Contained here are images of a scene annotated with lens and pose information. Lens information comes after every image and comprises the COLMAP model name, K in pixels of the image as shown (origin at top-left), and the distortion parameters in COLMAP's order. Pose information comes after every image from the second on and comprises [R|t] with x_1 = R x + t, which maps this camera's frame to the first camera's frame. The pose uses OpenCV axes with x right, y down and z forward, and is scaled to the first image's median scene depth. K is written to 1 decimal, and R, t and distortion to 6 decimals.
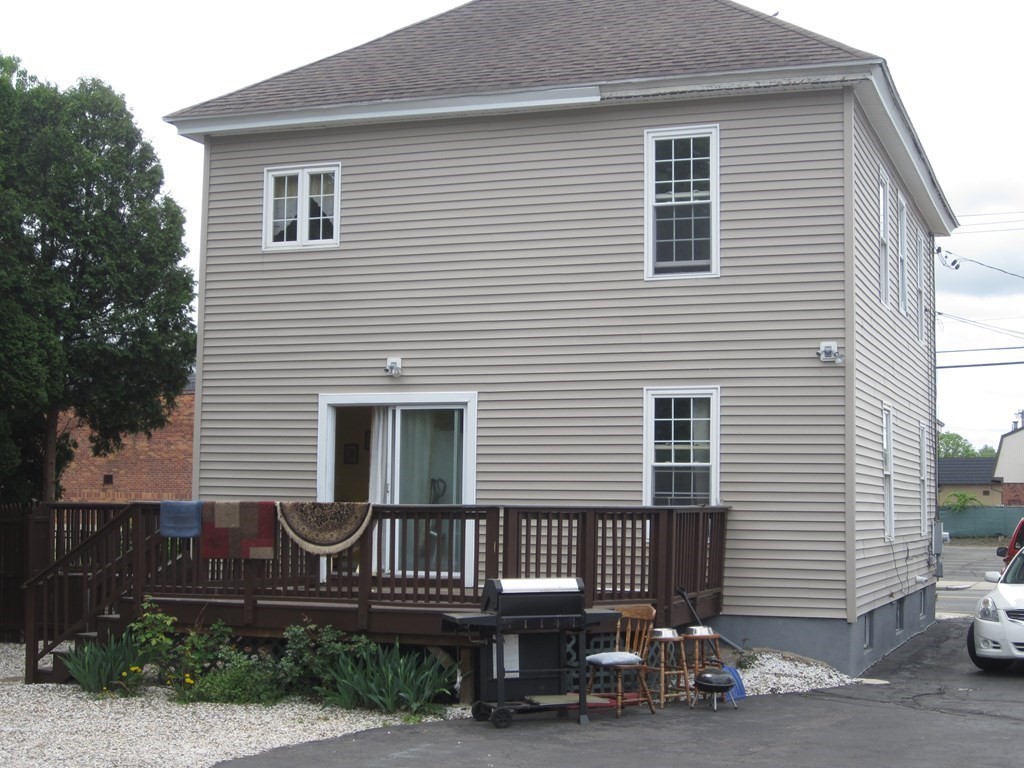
lens RADIAL K [[1556.0, 0, 512.0], [0, 1556.0, 384.0], [0, 0, 1]] dist [-0.141016, 0.145371]
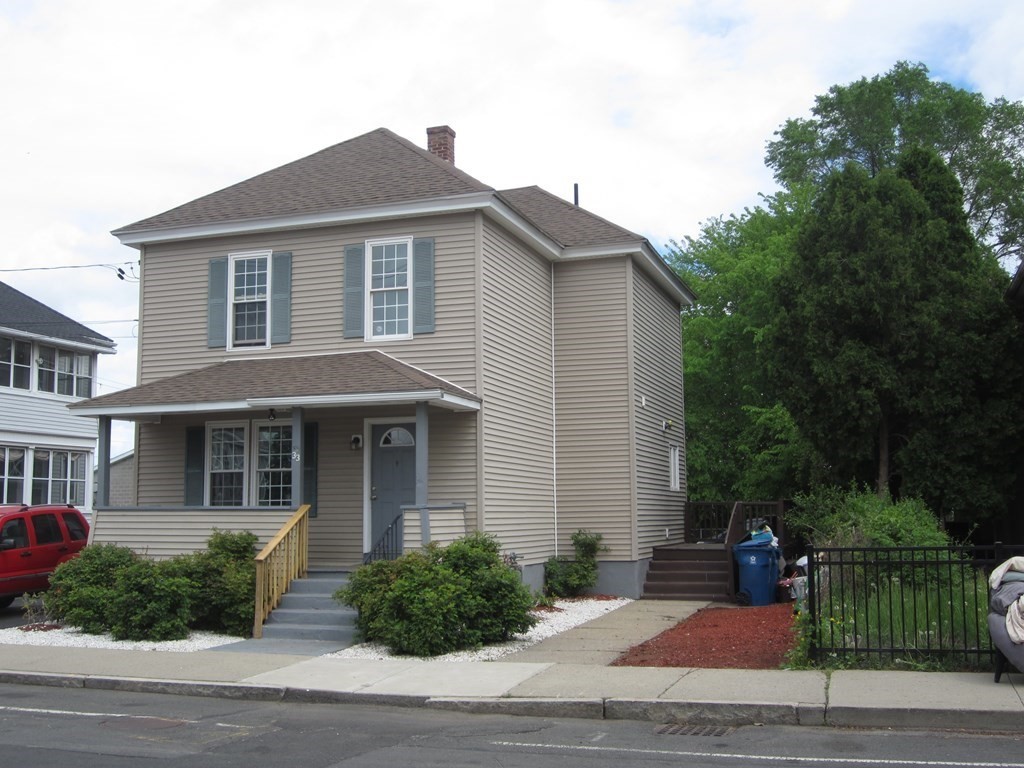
lens RADIAL K [[1137.2, 0, 512.0], [0, 1137.2, 384.0], [0, 0, 1]] dist [-0.090676, 0.022795]
pose [[0.998812, -0.021395, 0.043785, 0.317320], [0.022465, 0.999457, -0.024099, -0.003070], [-0.043246, 0.025054, 0.998750, -0.118998]]
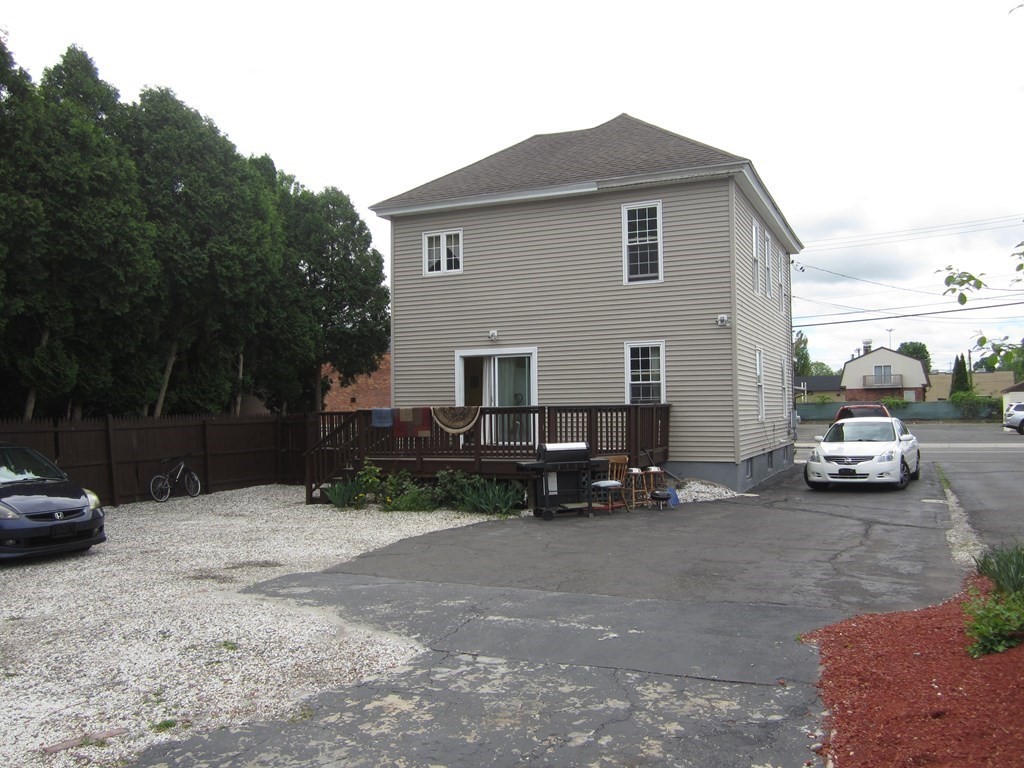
lens RADIAL K [[843.5, 0, 512.0], [0, 843.5, 384.0], [0, 0, 1]] dist [-0.043790, 0.013867]
pose [[0.997096, -0.027786, -0.070902, 0.019688], [0.031198, 0.998385, 0.047477, 0.000111], [0.069468, -0.049552, 0.996353, -0.033712]]
